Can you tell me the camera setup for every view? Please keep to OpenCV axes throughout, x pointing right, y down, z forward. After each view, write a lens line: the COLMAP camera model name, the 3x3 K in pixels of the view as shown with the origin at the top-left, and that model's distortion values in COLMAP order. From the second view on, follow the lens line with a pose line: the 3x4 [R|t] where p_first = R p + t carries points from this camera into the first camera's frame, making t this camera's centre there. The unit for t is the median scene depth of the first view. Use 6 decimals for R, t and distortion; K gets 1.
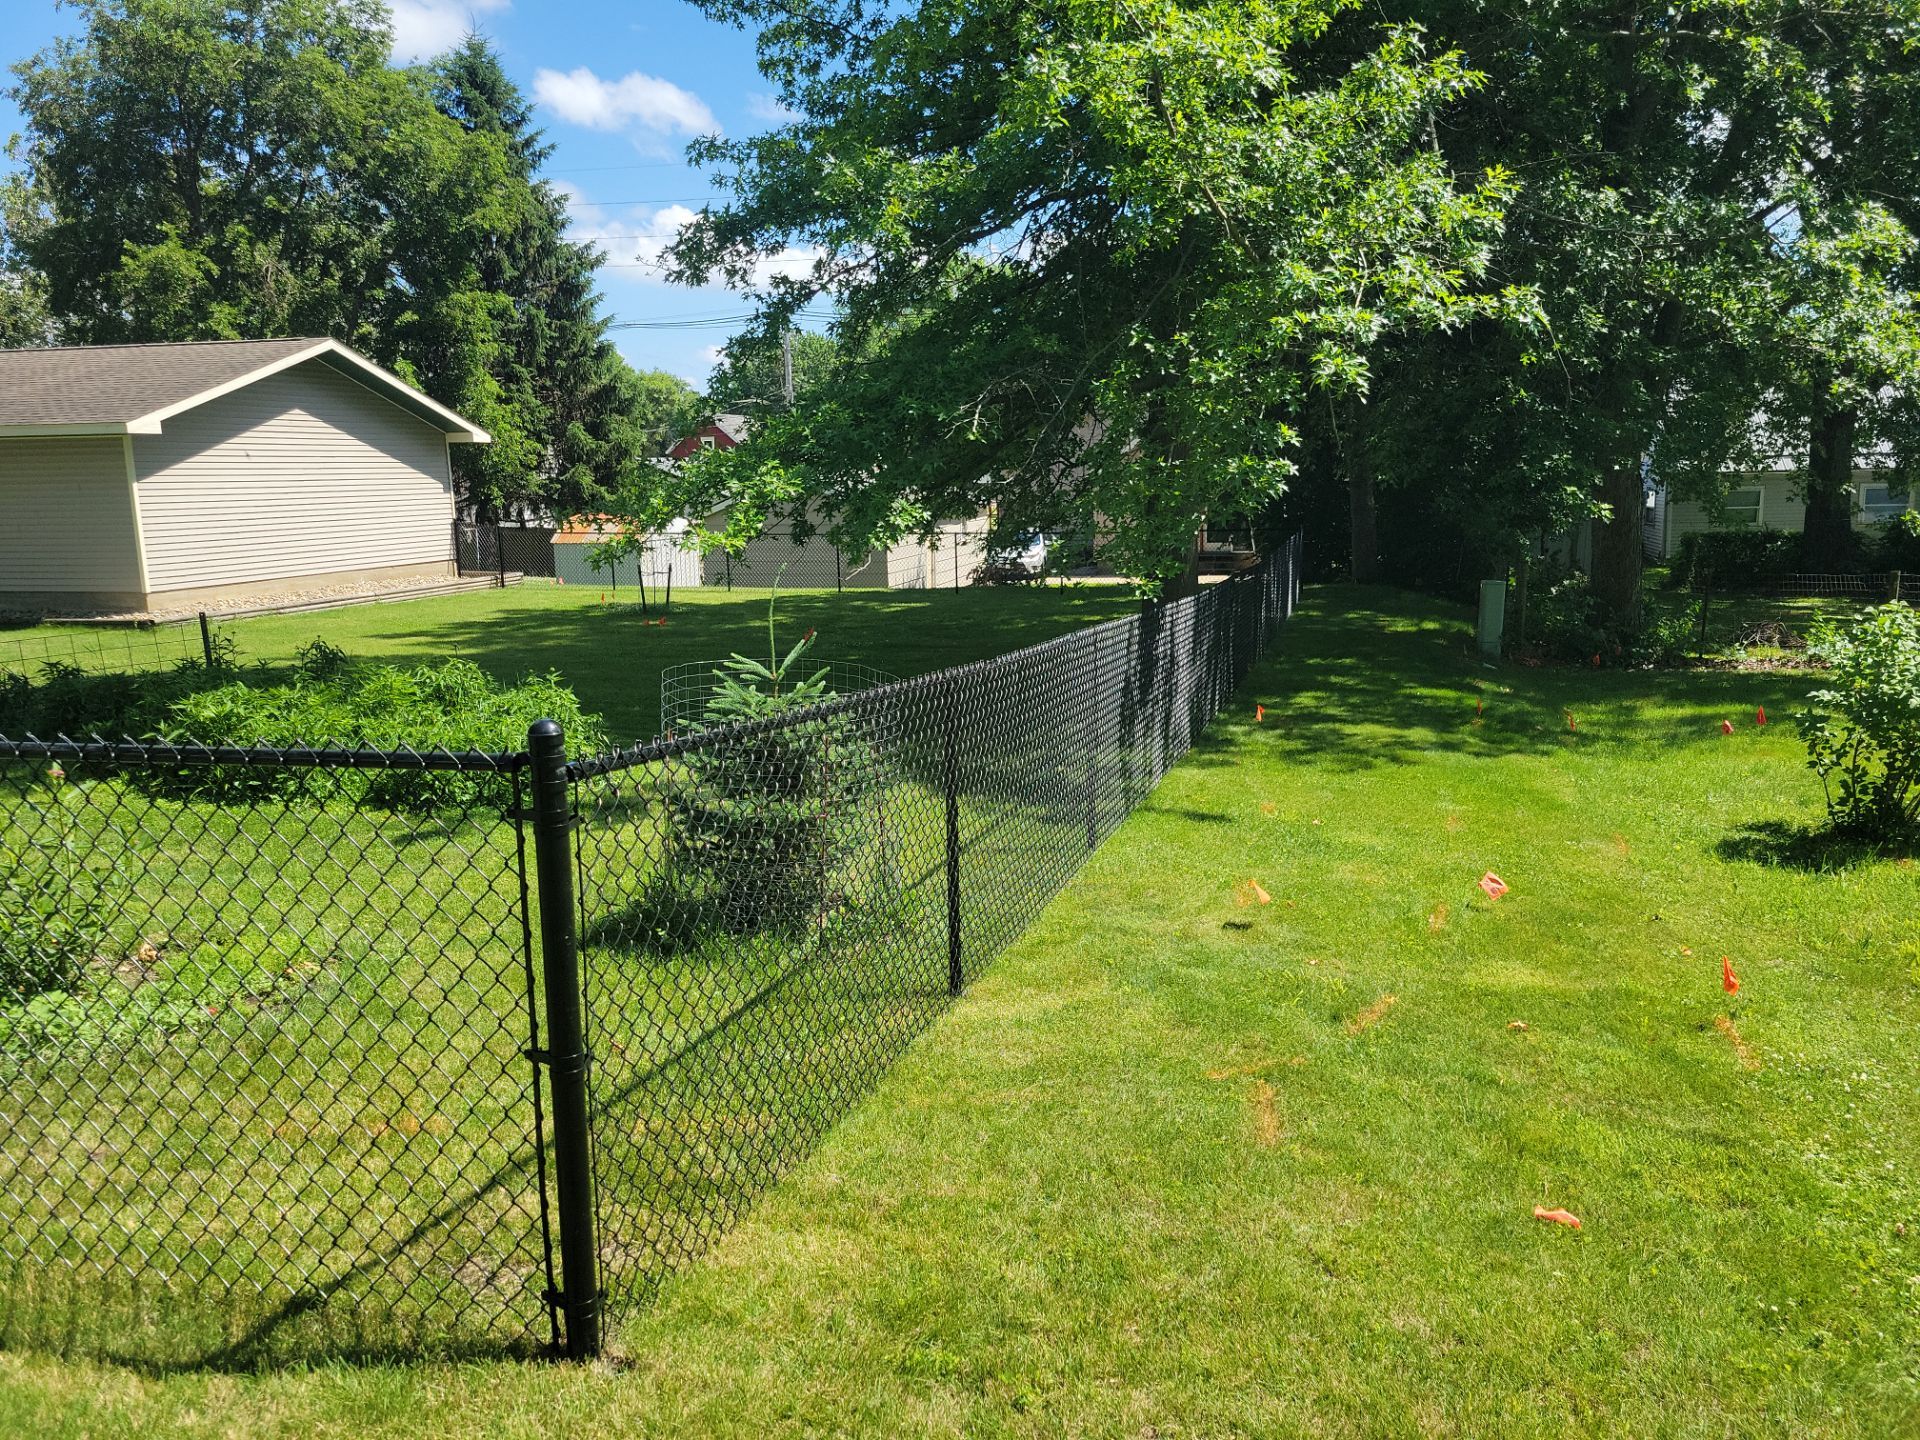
lens RADIAL K [[1423.2, 0, 958.0], [0, 1423.2, 723.9], [0, 0, 1]] dist [0.082440, -0.067837]
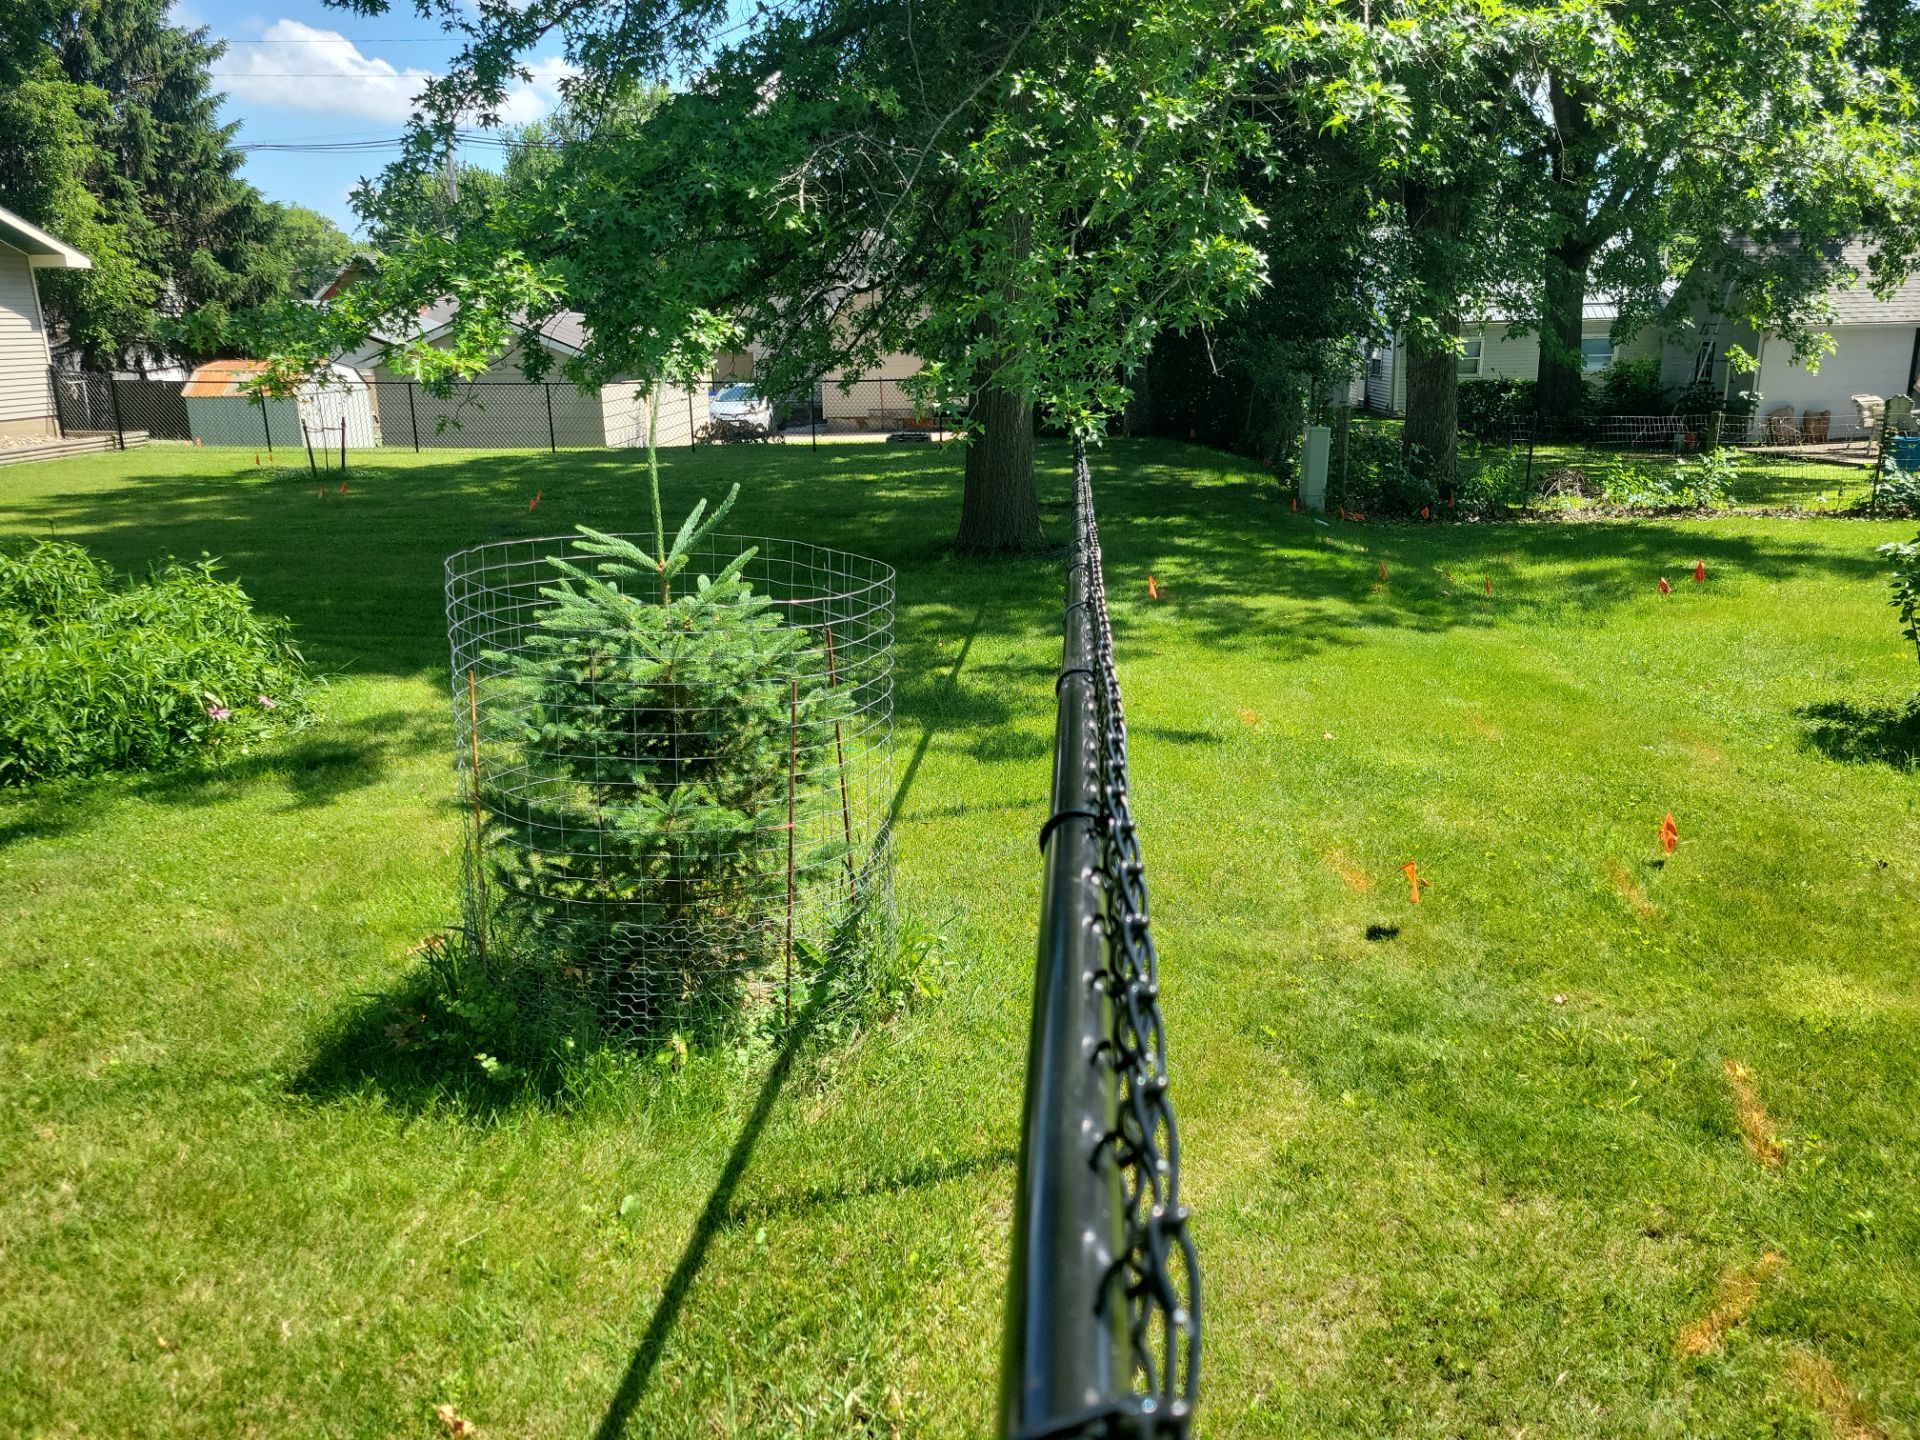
lens RADIAL K [[1420.6, 0, 929.2], [0, 1420.6, 725.1], [0, 0, 1]] dist [0.061756, -0.043288]
pose [[0.981050, -0.048411, 0.187608, -0.026618], [0.030633, 0.994858, 0.096532, -0.004397], [-0.191317, -0.088956, 0.977489, 0.088151]]
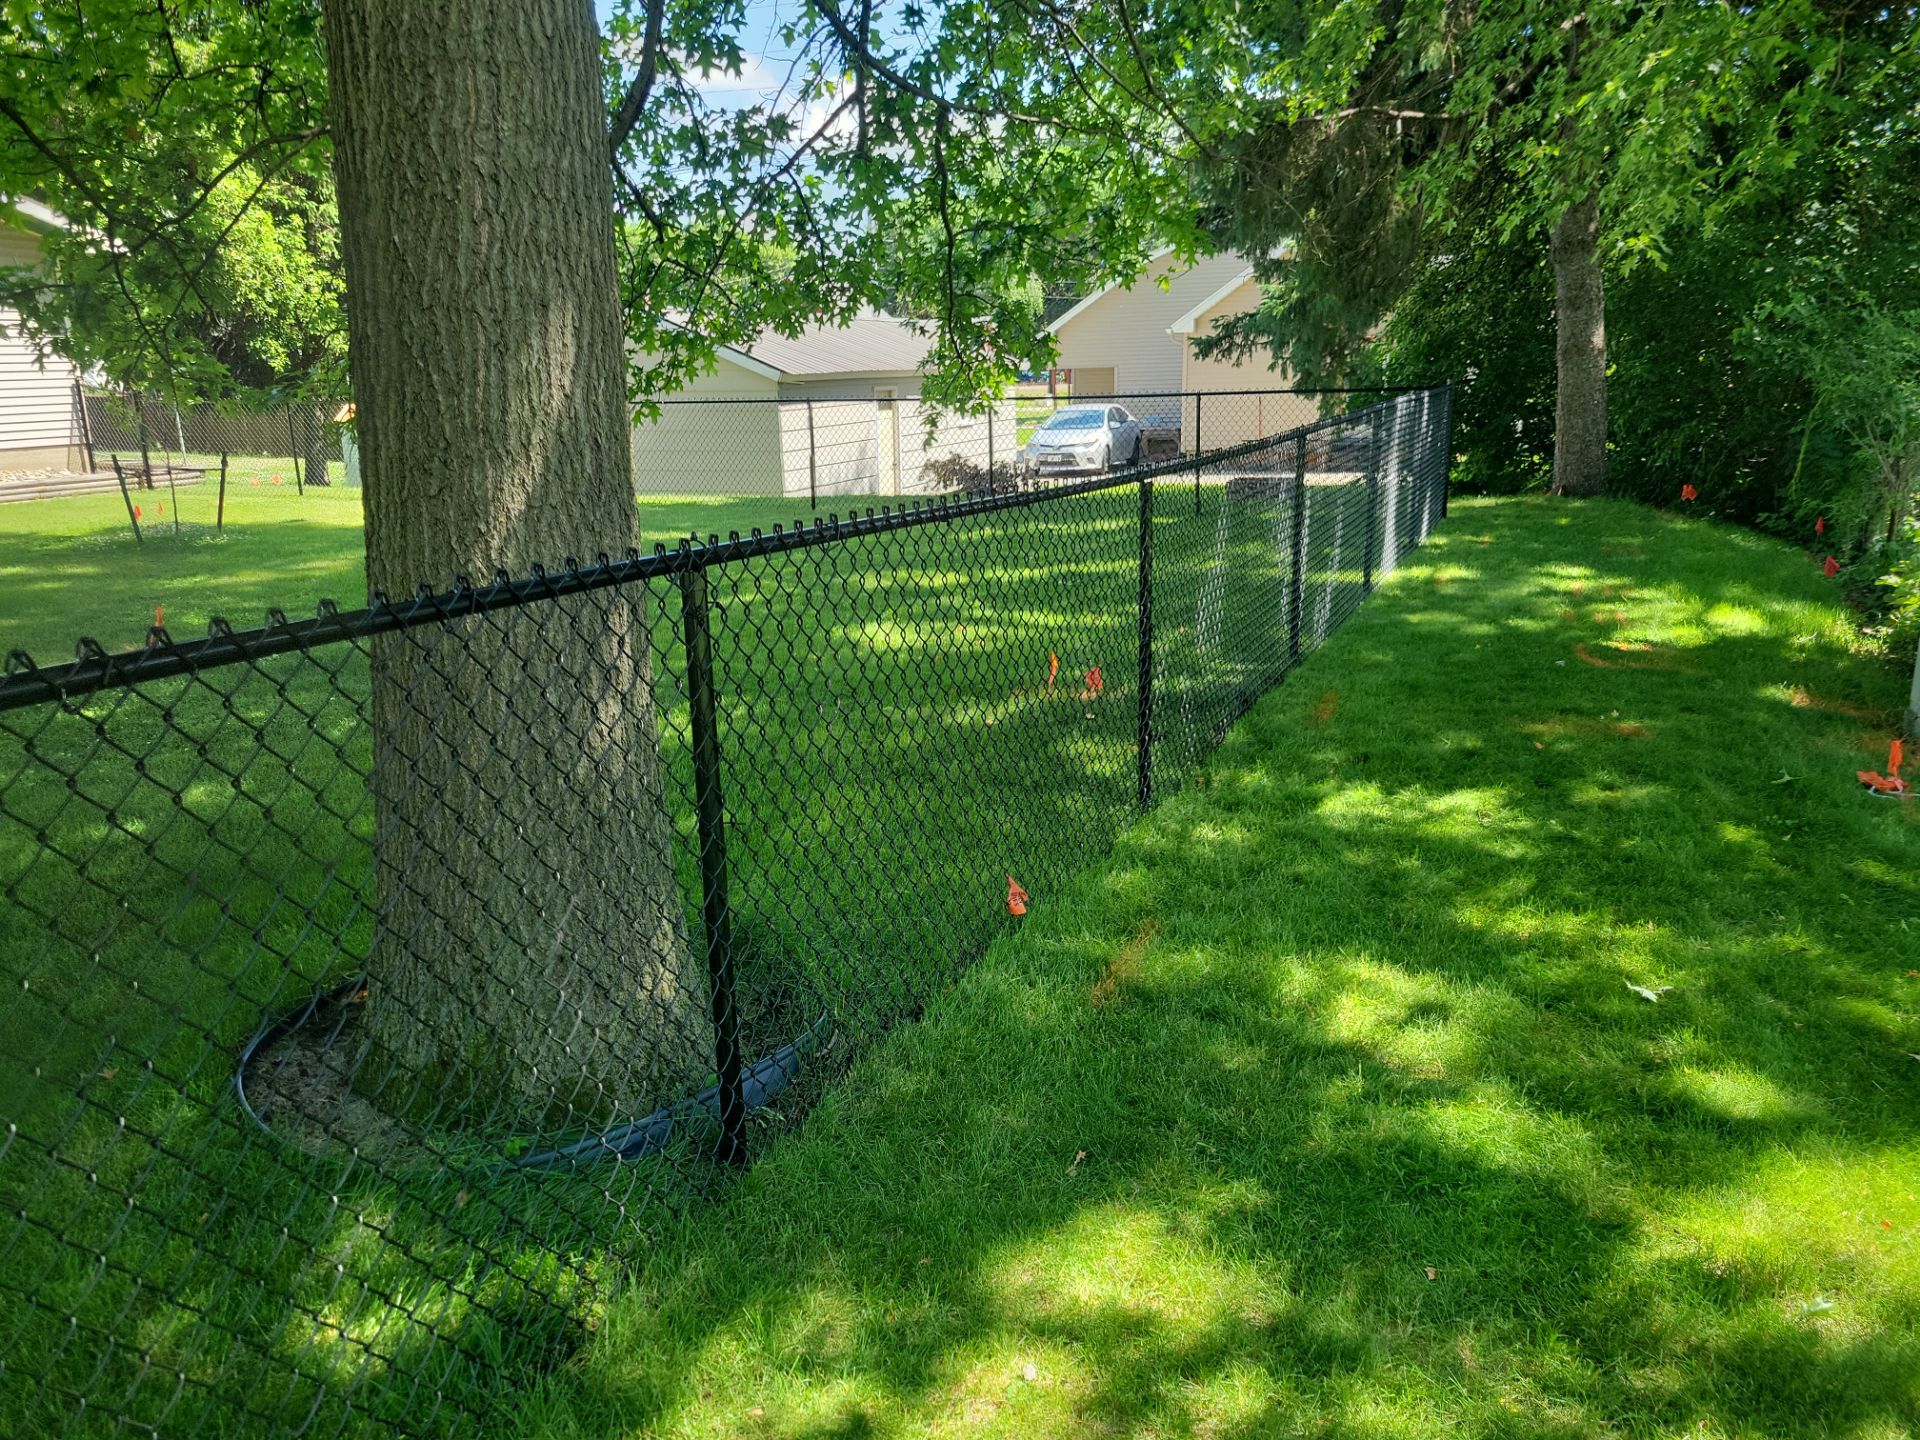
lens RADIAL K [[1451.2, 0, 960.0], [0, 1451.2, 720.0], [0, 0, 1]] dist [0.051040, -0.024196]
pose [[0.992691, 0.023519, -0.118367, 0.104140], [-0.015332, 0.997457, 0.069606, -0.041406], [0.119703, -0.067283, 0.990527, 0.367421]]
